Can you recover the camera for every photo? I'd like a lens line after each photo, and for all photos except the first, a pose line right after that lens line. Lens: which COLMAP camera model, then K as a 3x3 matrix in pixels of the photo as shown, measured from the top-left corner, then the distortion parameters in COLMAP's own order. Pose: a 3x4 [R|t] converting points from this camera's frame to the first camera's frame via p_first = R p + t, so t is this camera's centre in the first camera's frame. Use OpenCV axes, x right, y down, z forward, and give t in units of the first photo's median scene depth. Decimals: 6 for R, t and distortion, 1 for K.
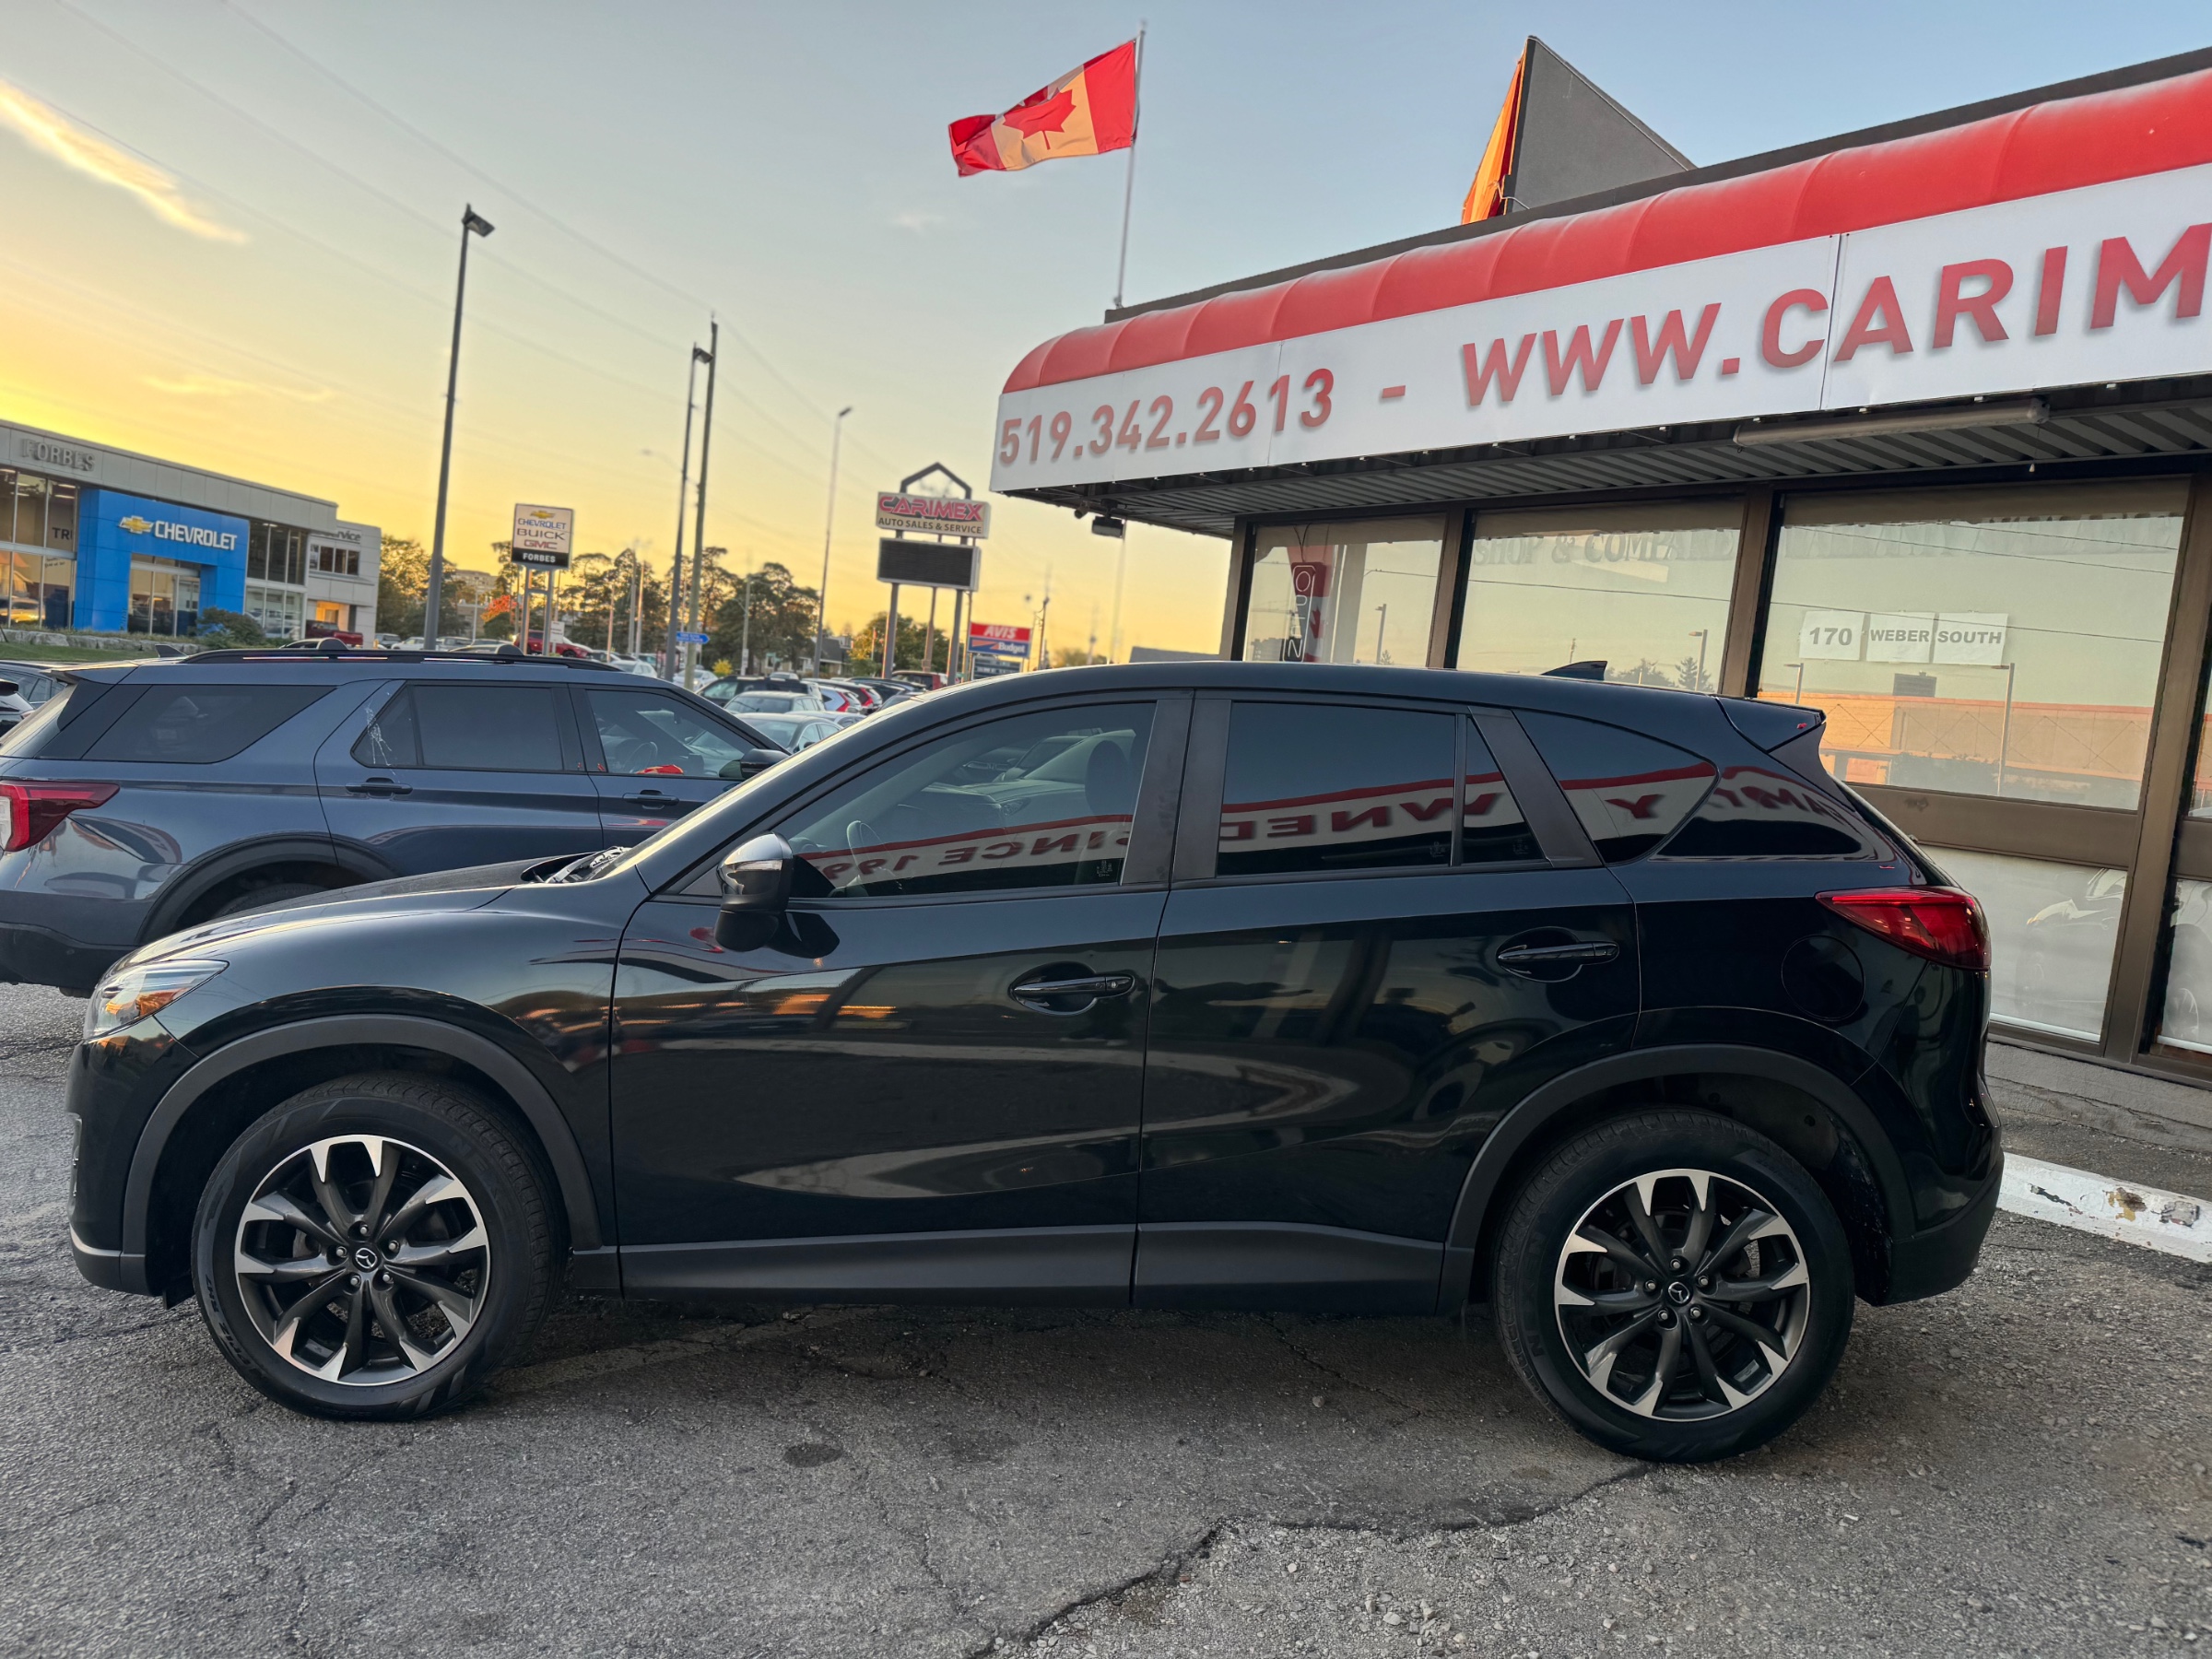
lens RADIAL K [[1636.6, 0, 1104.3], [0, 1636.6, 886.0], [0, 0, 1]] dist [0.000527, 0.008155]
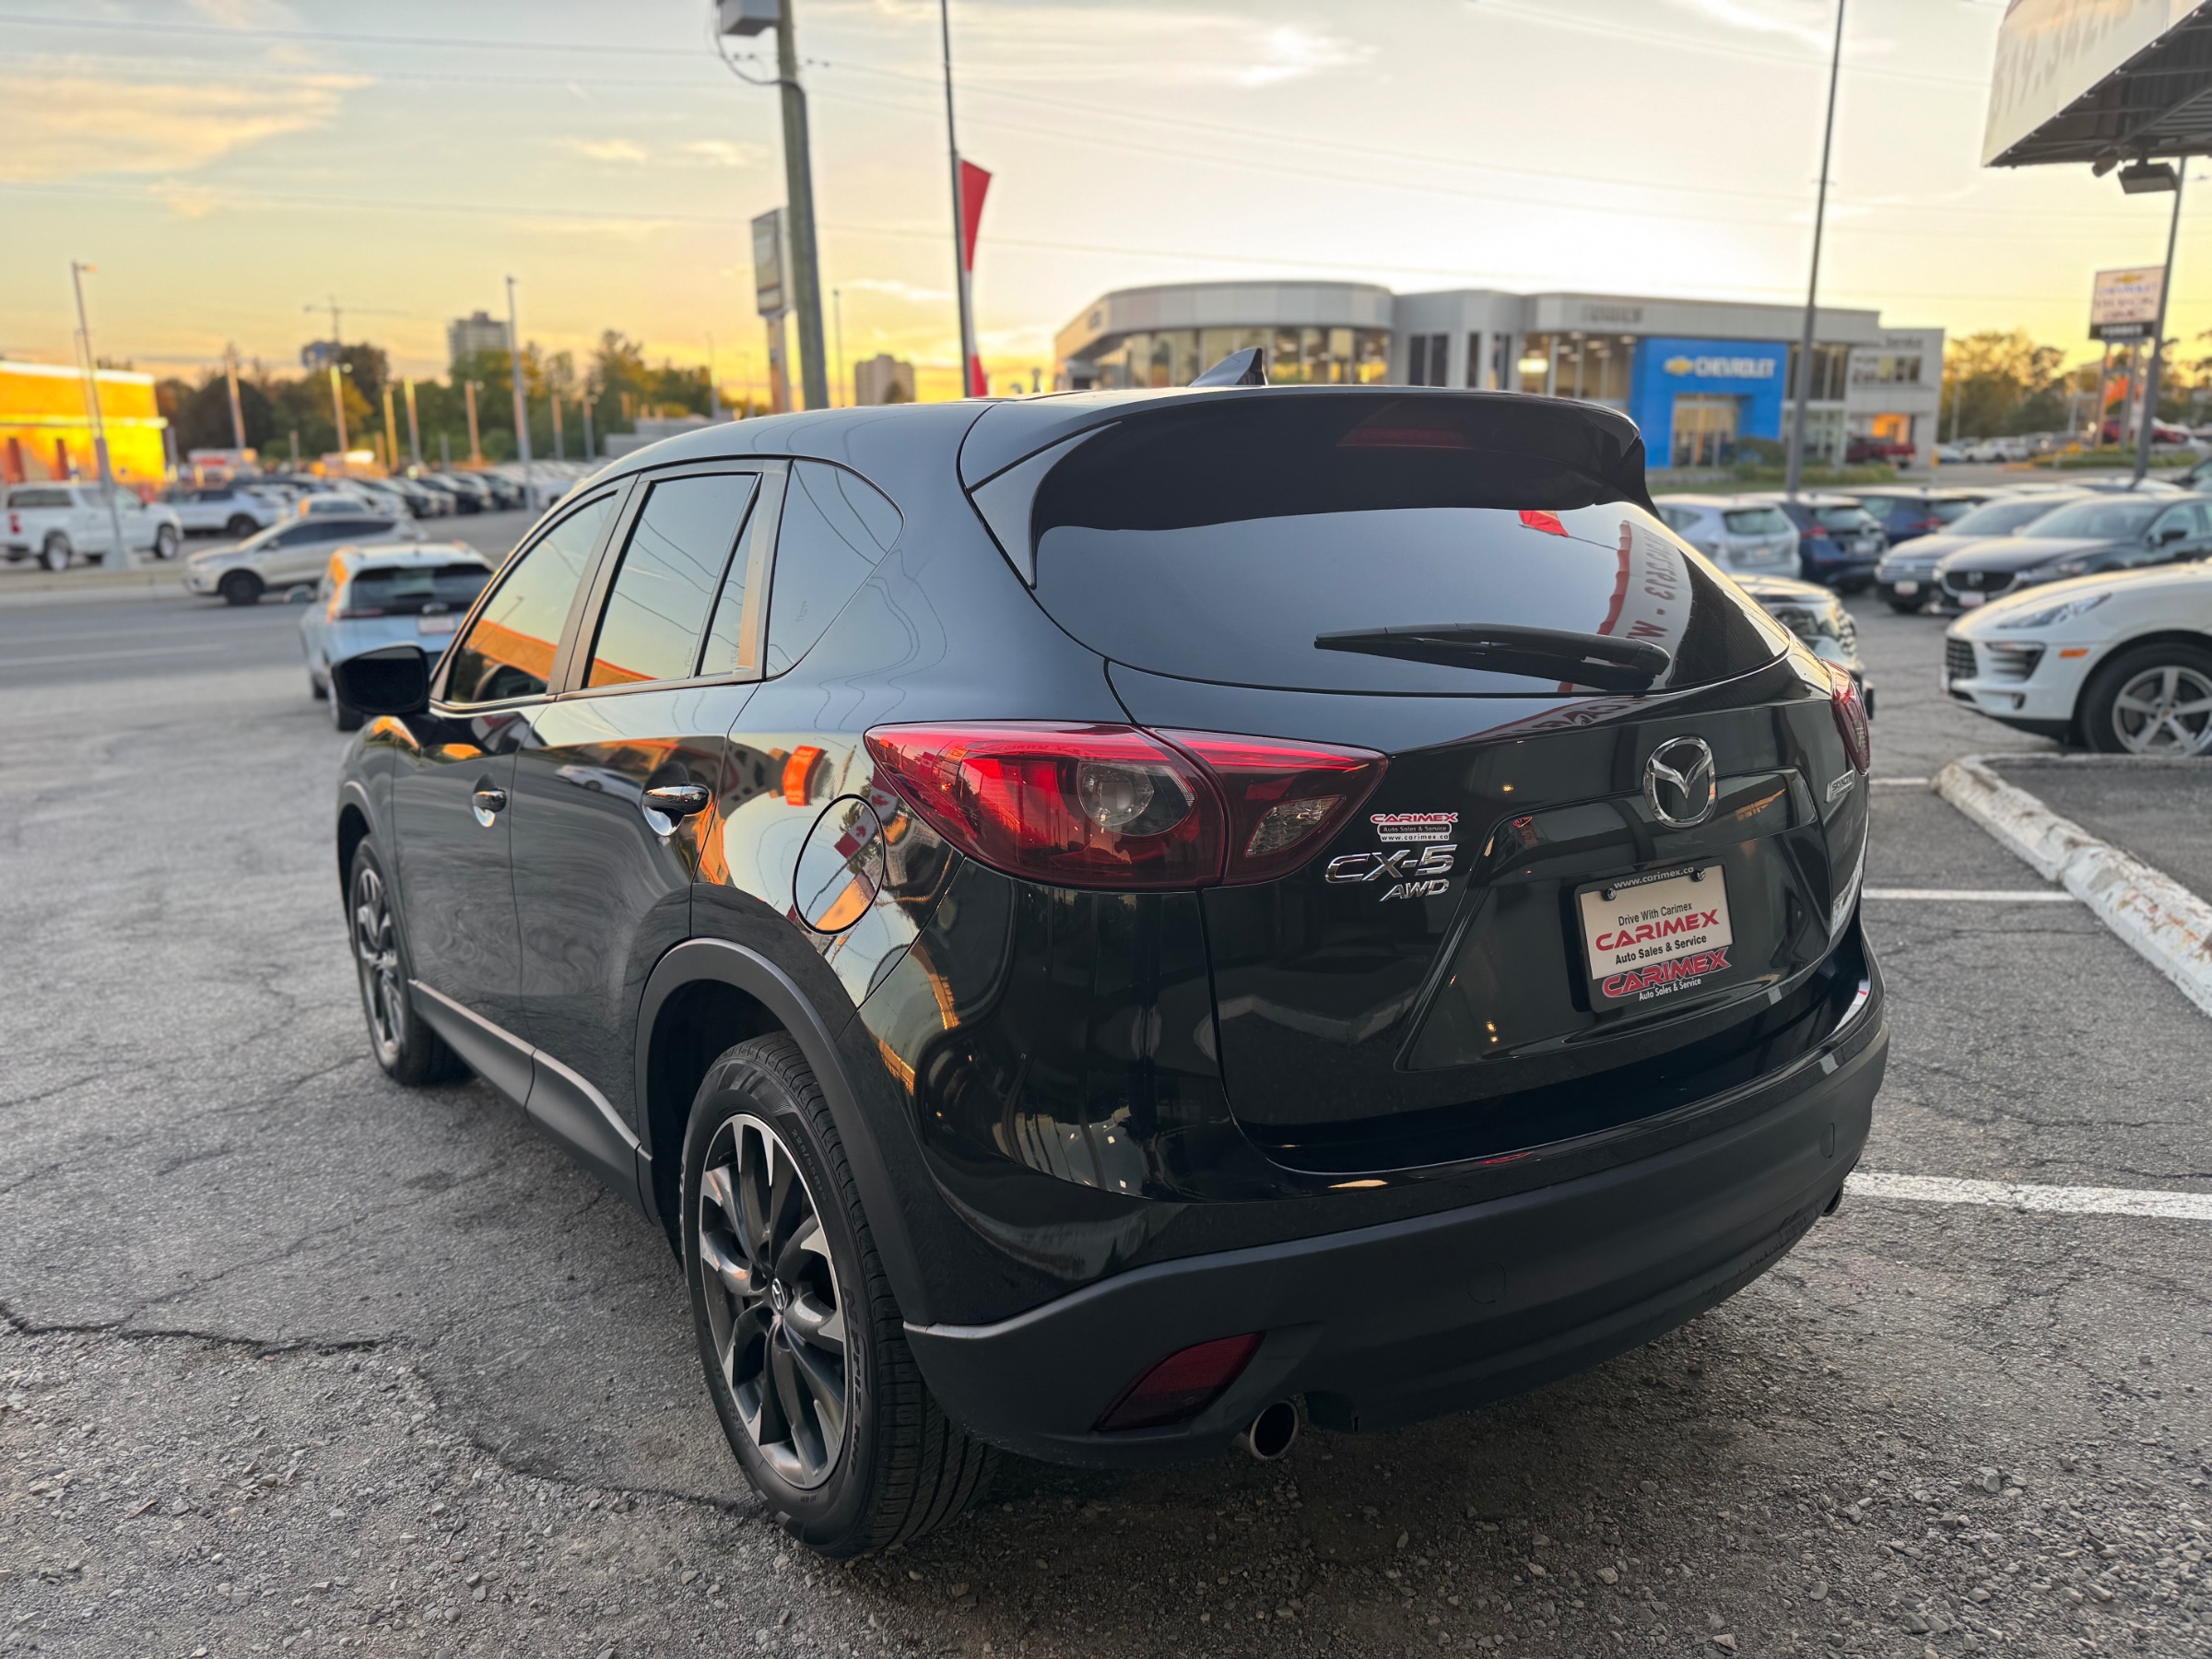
lens RADIAL K [[1645.2, 0, 1106.0], [0, 1645.2, 829.5], [0, 0, 1]] dist [-0.004601, -0.003007]
pose [[0.553347, 0.078615, -0.829233, 0.693117], [-0.018956, 0.996467, 0.081821, 0.000928], [0.832735, -0.029556, 0.552882, 0.525490]]
